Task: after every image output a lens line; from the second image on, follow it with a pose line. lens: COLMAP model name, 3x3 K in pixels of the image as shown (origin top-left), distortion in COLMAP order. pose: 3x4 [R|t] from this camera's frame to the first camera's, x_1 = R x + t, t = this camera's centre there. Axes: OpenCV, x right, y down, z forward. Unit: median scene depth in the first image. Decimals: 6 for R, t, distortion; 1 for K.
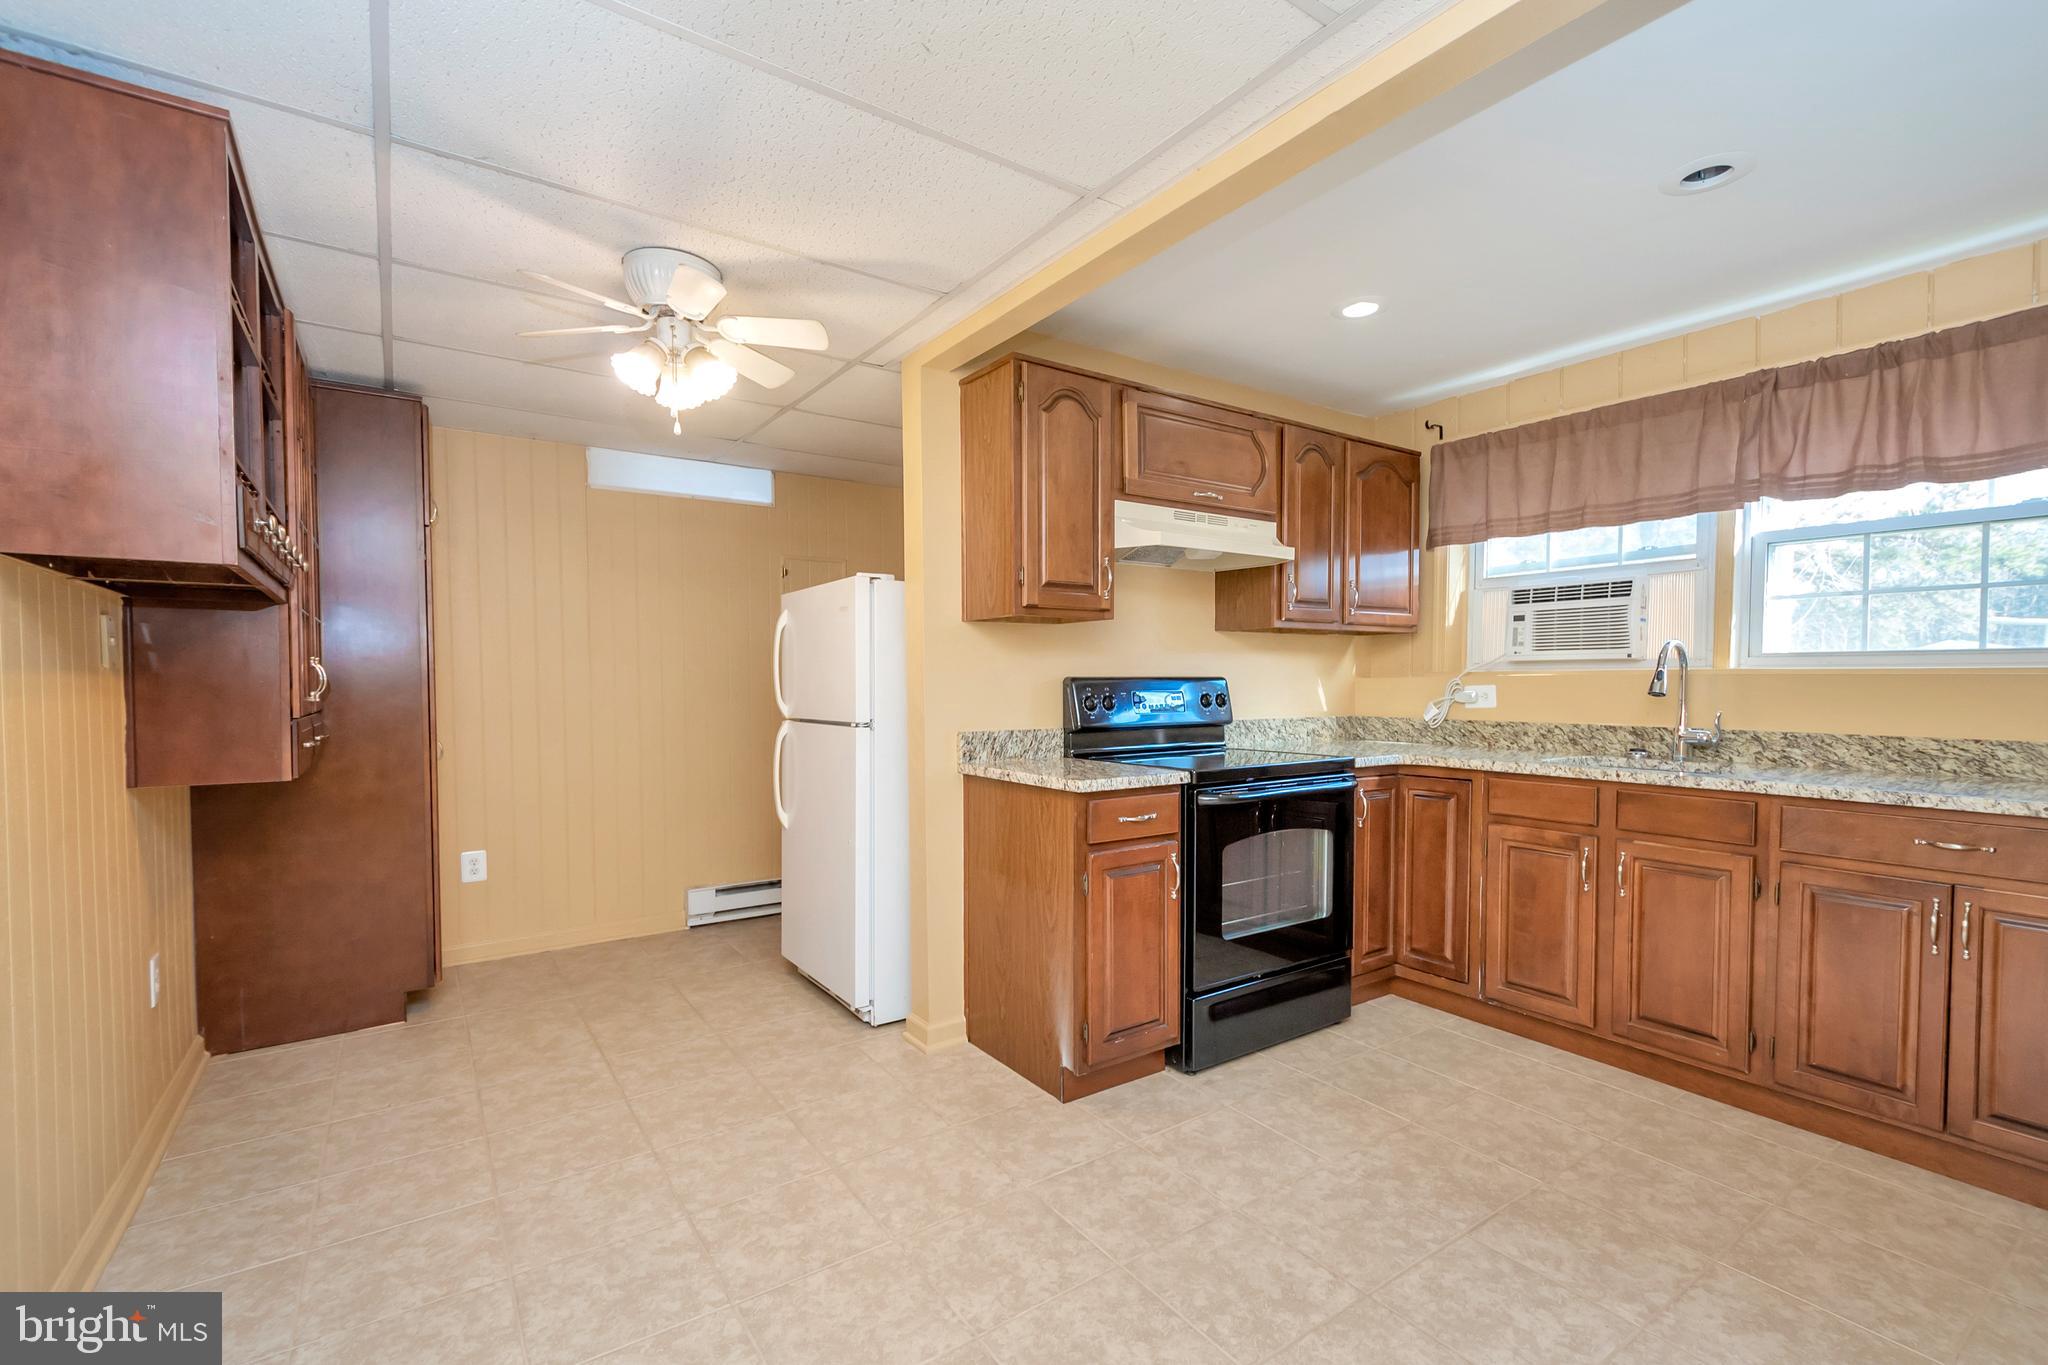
lens RADIAL K [[925.1, 0, 993.6], [0, 925.1, 711.2], [0, 0, 1]] dist [0.014928, -0.001079]
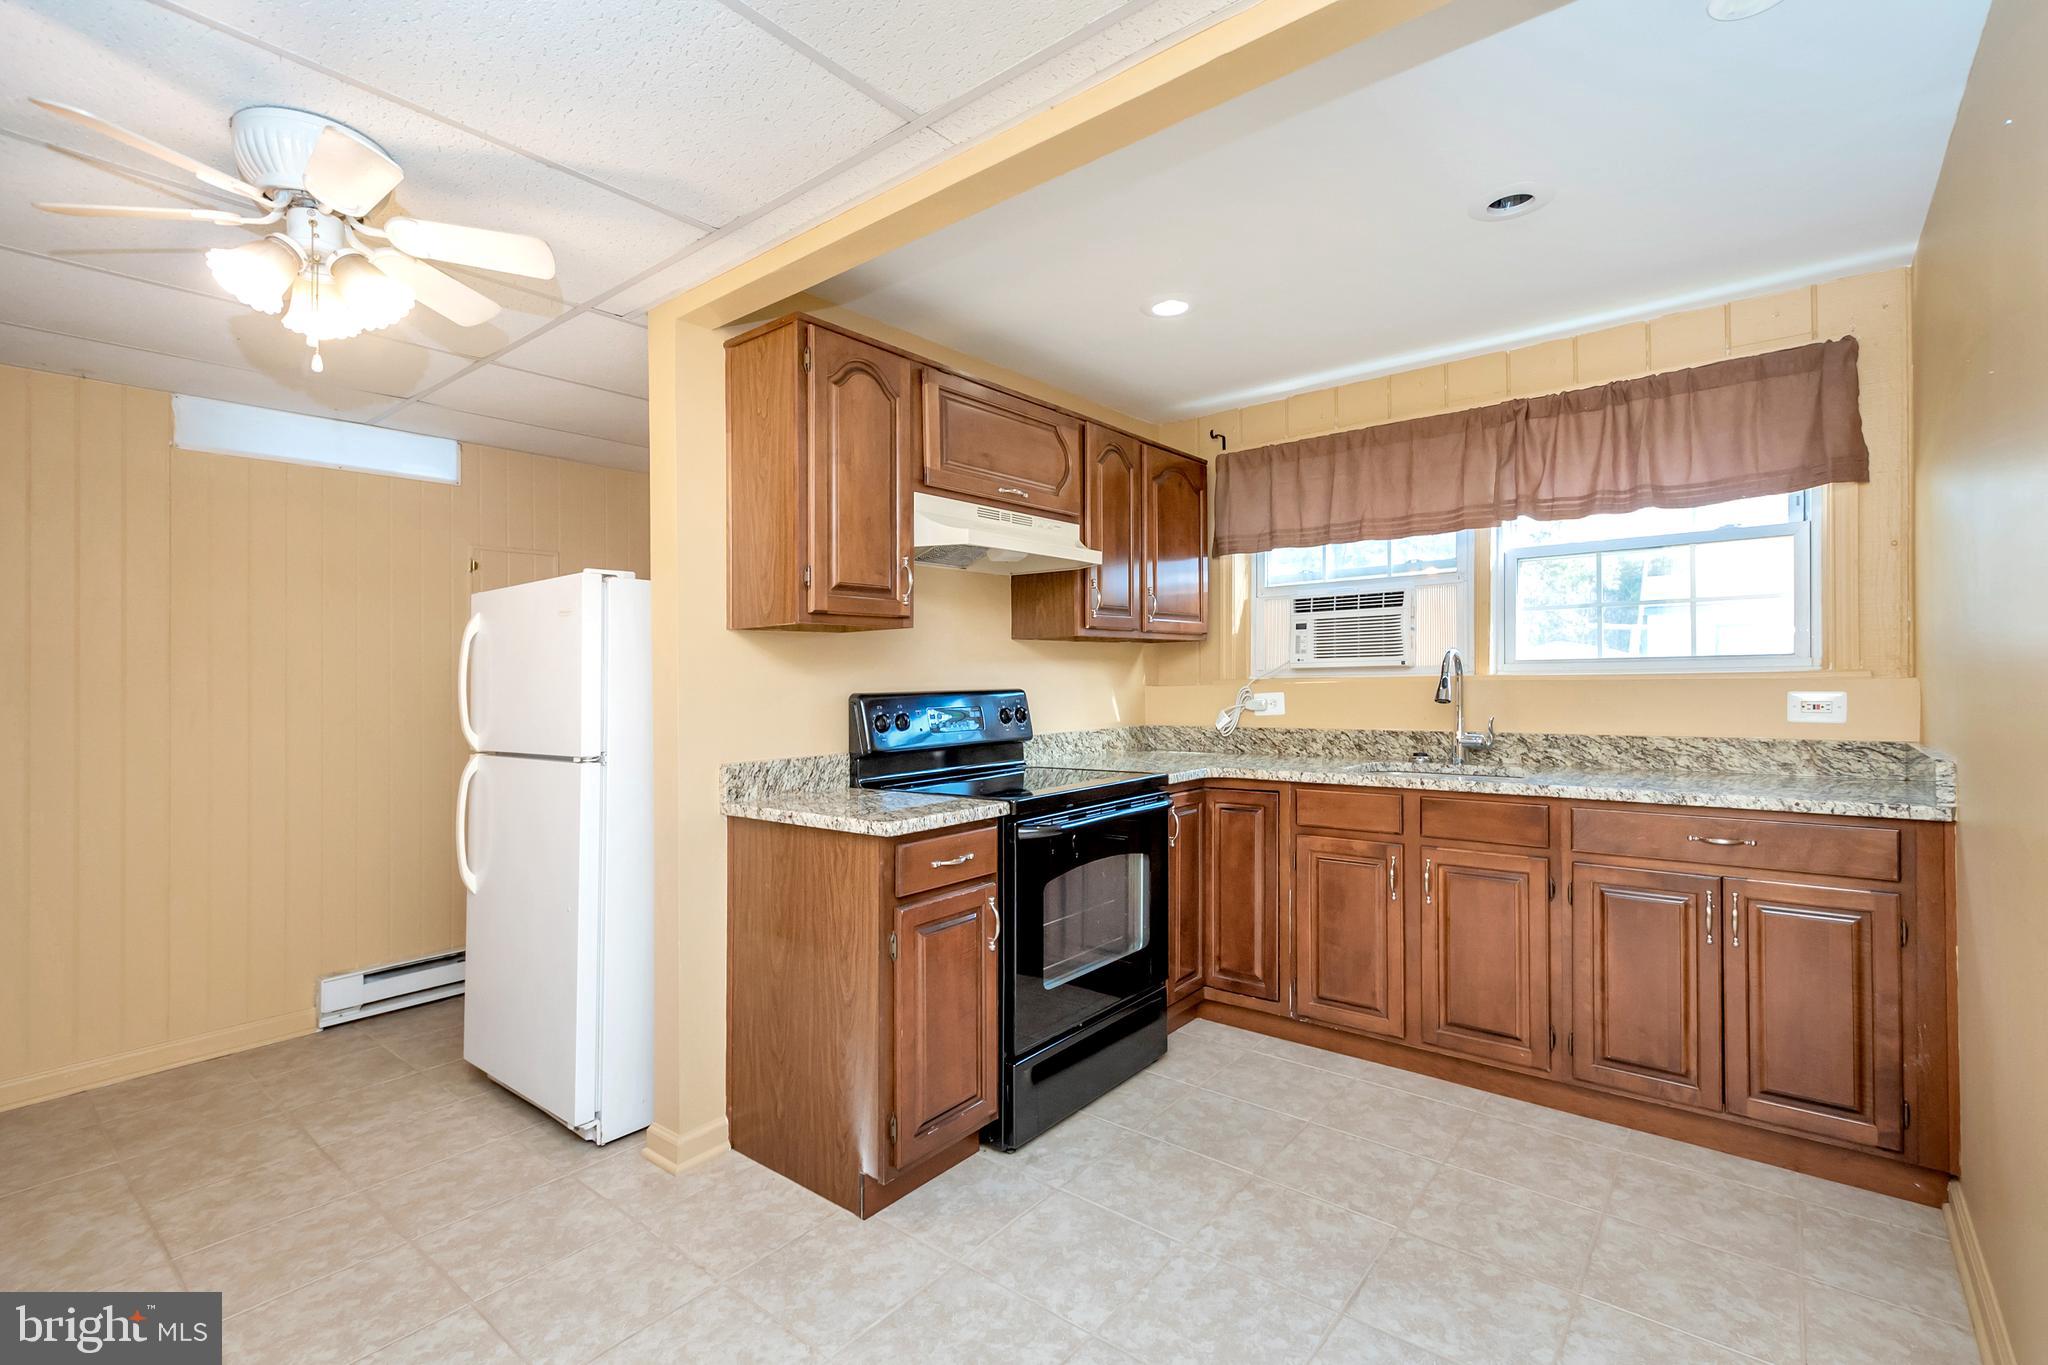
lens RADIAL K [[925.1, 0, 997.4], [0, 925.1, 699.4], [0, 0, 1]] dist [0.014928, -0.001079]
pose [[0.966133, -0.020839, 0.257202, -0.022845], [0.026531, 0.999474, -0.018677, -0.013525], [-0.256677, 0.024868, 0.966177, 0.140045]]
